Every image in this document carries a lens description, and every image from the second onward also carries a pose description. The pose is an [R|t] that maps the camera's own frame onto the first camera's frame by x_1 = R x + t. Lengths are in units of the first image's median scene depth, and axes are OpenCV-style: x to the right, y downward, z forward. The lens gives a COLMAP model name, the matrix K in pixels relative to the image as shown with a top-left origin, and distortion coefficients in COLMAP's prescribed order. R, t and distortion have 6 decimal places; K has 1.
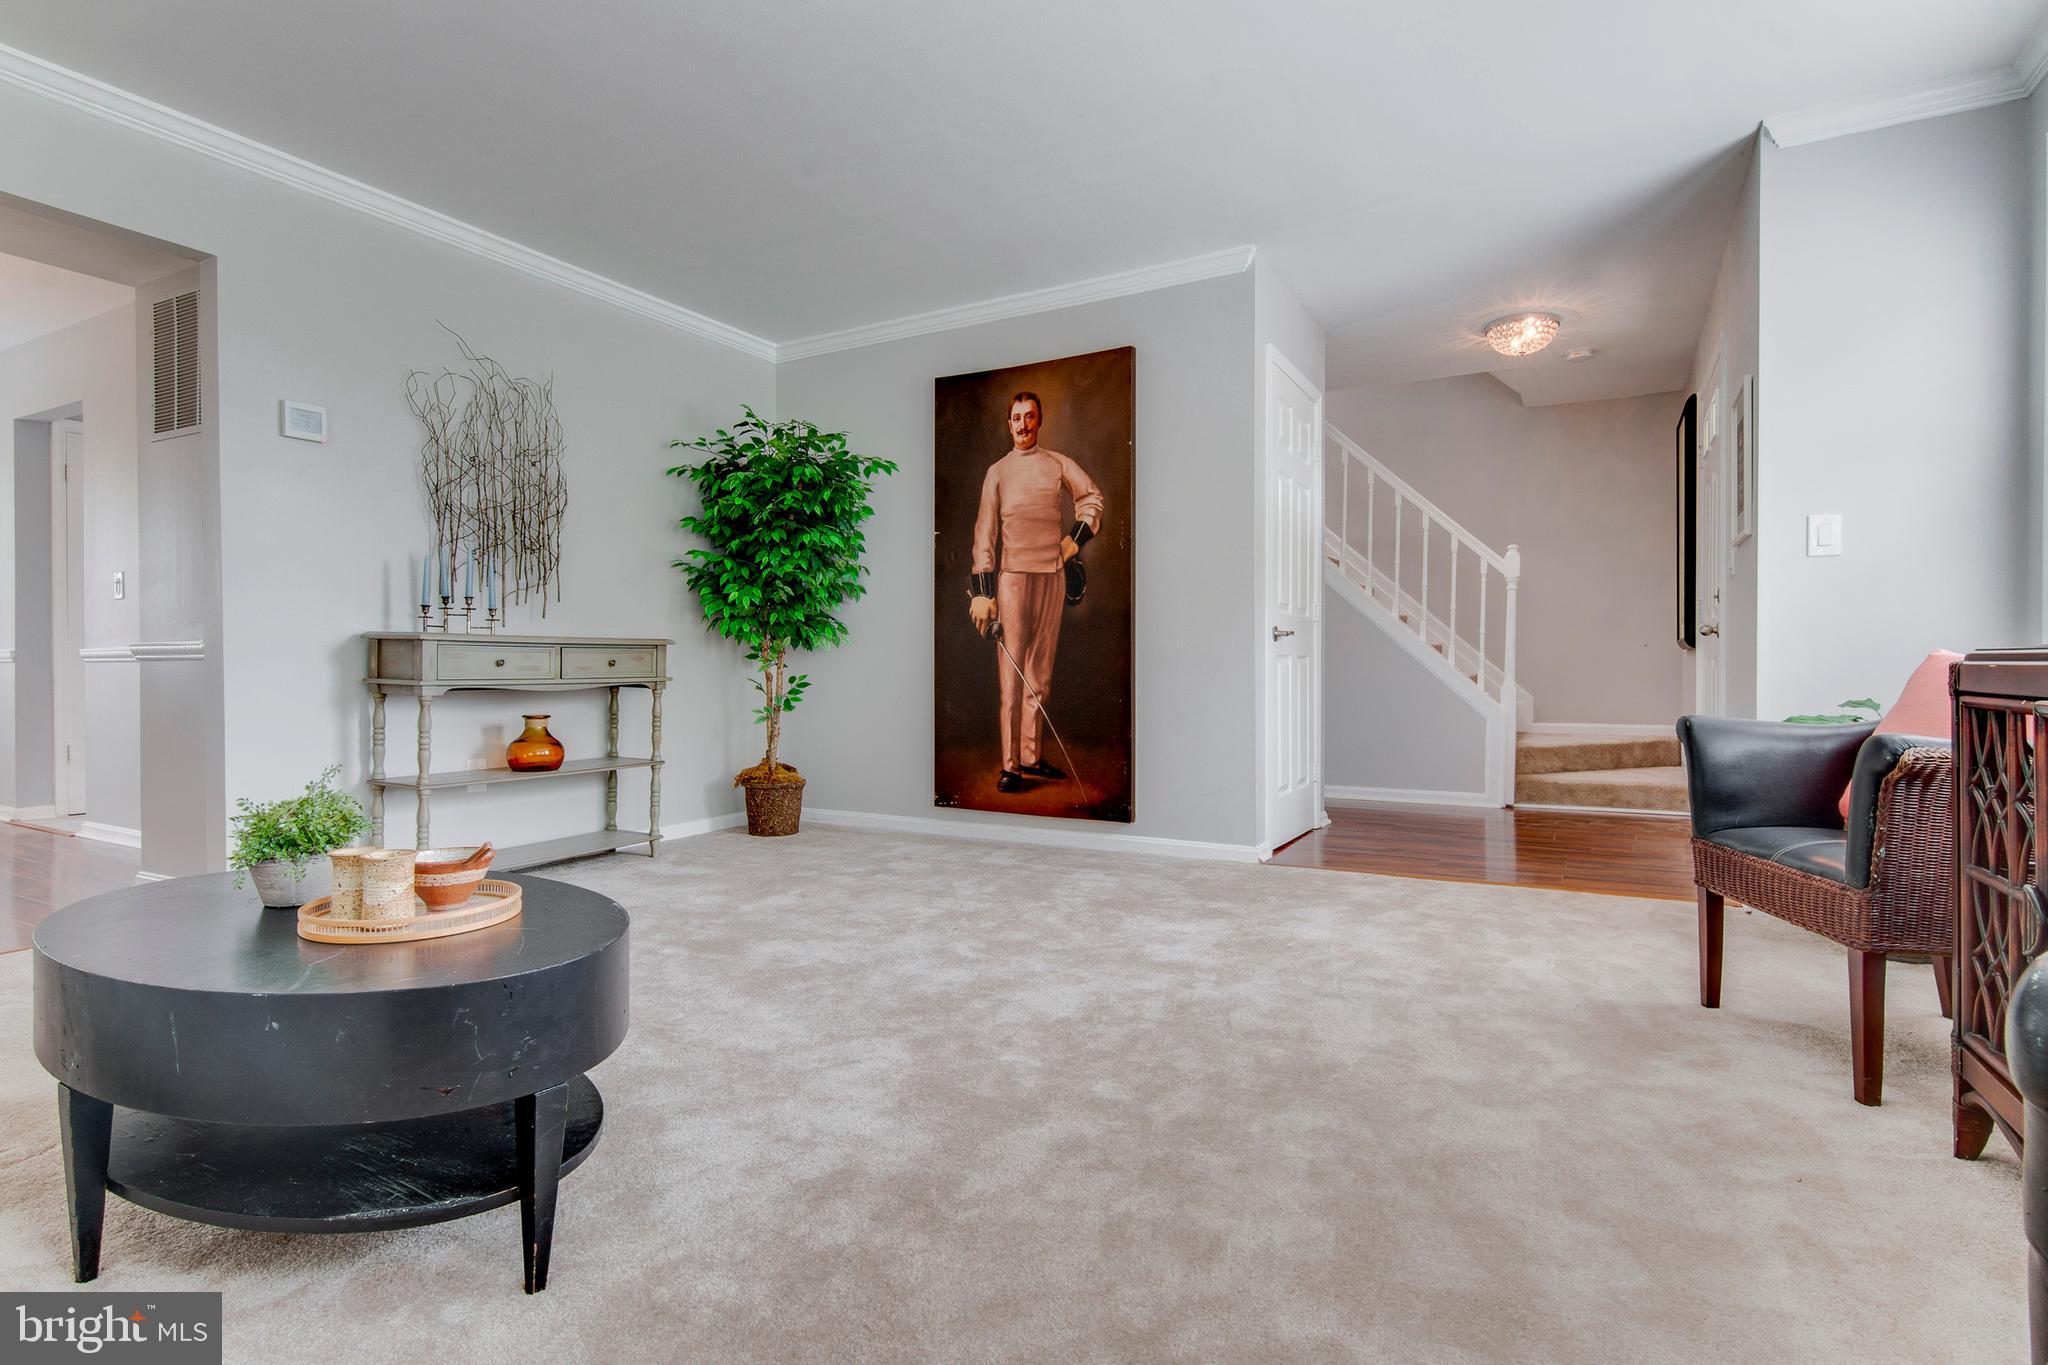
lens RADIAL K [[1035.8, 0, 1018.5], [0, 1035.8, 680.4], [0, 0, 1]] dist [0.004196, -0.005402]
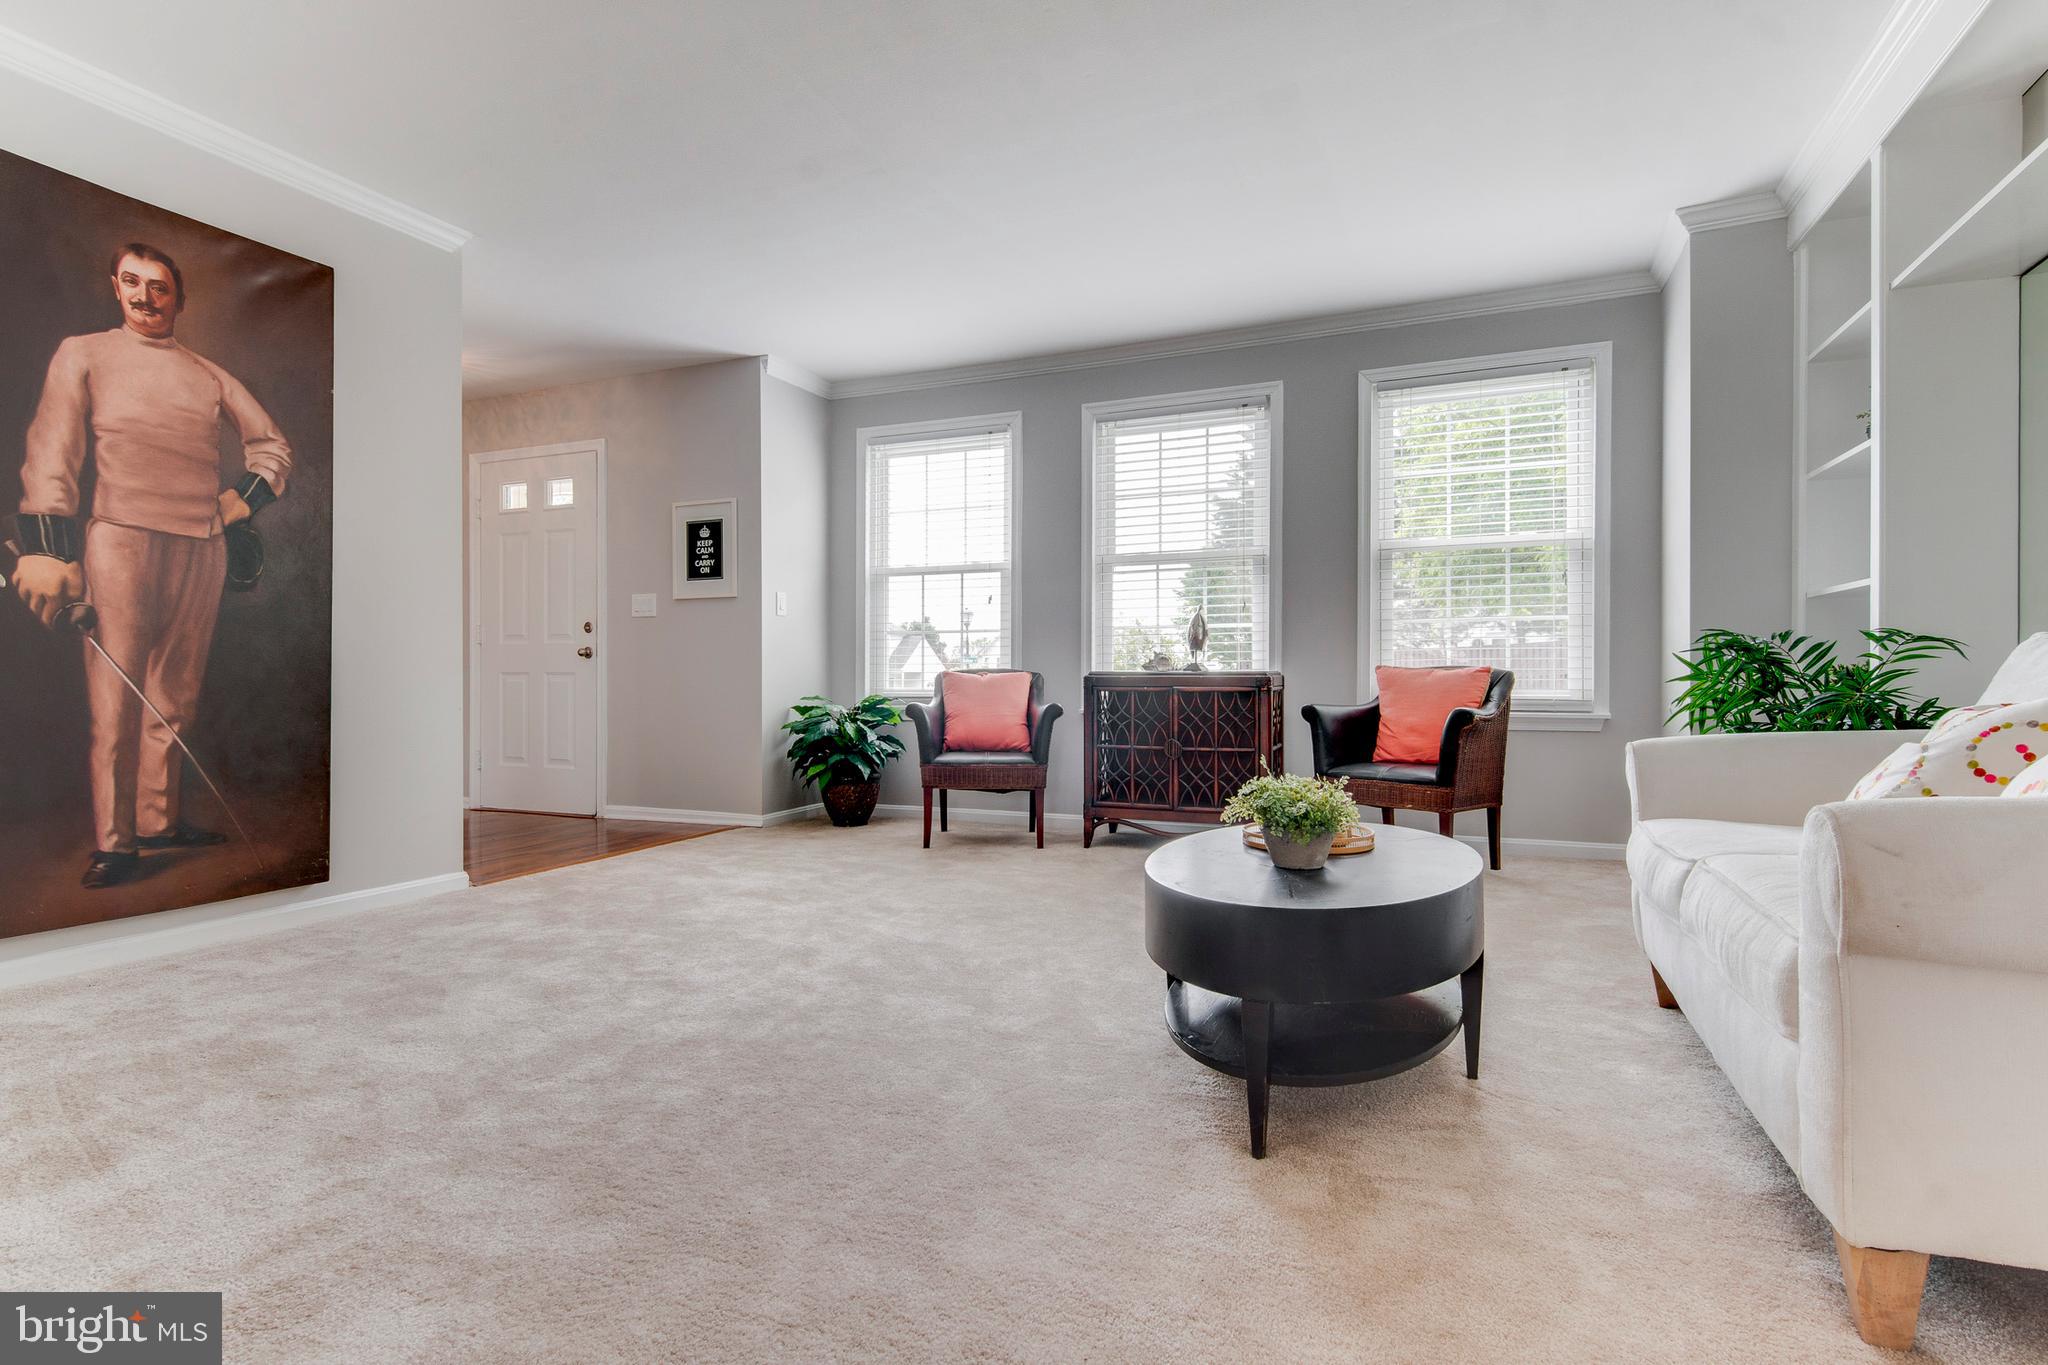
lens RADIAL K [[1035.8, 0, 1030.7], [0, 1035.8, 680.7], [0, 0, 1]] dist [0.004196, -0.005402]
pose [[-0.120799, 0.001996, 0.992675, -0.684514], [0.021403, 0.999771, 0.000595, -0.000918], [-0.992446, 0.021318, -0.120814, 0.543787]]
